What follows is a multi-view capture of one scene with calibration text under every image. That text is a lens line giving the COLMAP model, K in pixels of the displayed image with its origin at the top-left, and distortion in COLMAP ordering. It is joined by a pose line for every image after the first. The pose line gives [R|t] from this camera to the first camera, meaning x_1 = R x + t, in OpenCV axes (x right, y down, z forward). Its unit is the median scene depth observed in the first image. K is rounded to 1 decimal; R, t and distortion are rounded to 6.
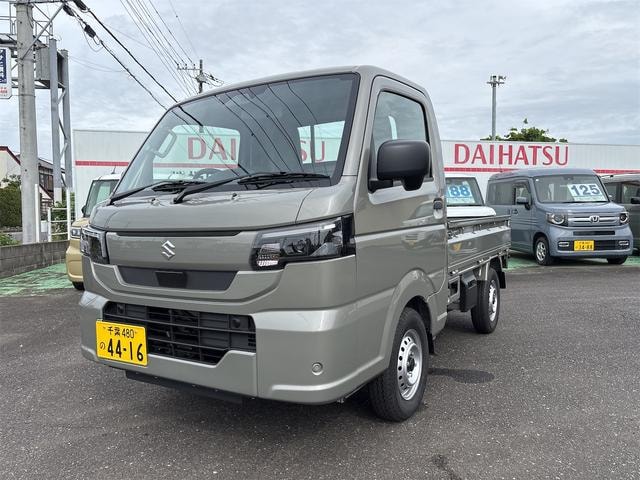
lens RADIAL K [[482.5, 0, 320.1], [0, 482.5, 252.3], [0, 0, 1]] dist [-0.004172, -0.001418]
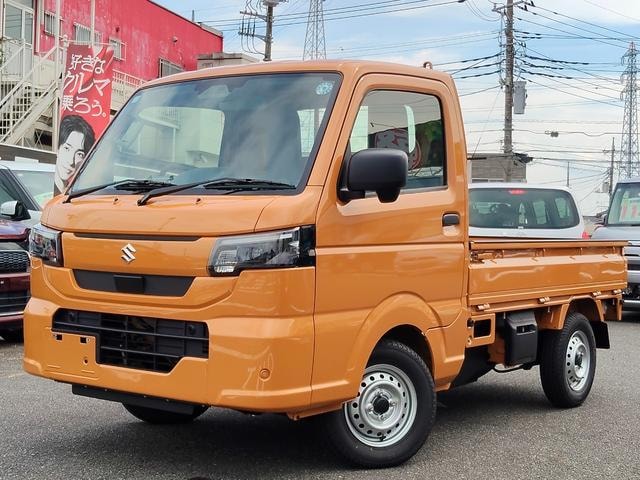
lens RADIAL K [[975.8, 0, 308.5], [0, 975.8, 240.1], [0, 0, 1]] dist [0.003825, 0.034823]
pose [[0.992870, 0.048309, -0.108977, 0.247094], [-0.054890, 0.996794, -0.058220, 0.060869], [0.105815, 0.063787, 0.992338, -0.875581]]
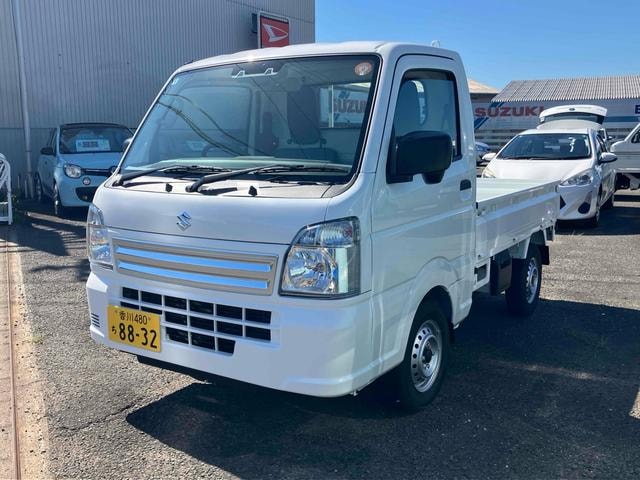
lens RADIAL K [[618.4, 0, 319.4], [0, 618.4, 247.6], [0, 0, 1]] dist [-0.004740, -0.003106]
pose [[0.999382, 0.023669, -0.025983, -0.002997], [-0.021220, 0.995643, 0.090803, -0.108708], [0.028019, -0.090196, 0.995530, -0.258393]]
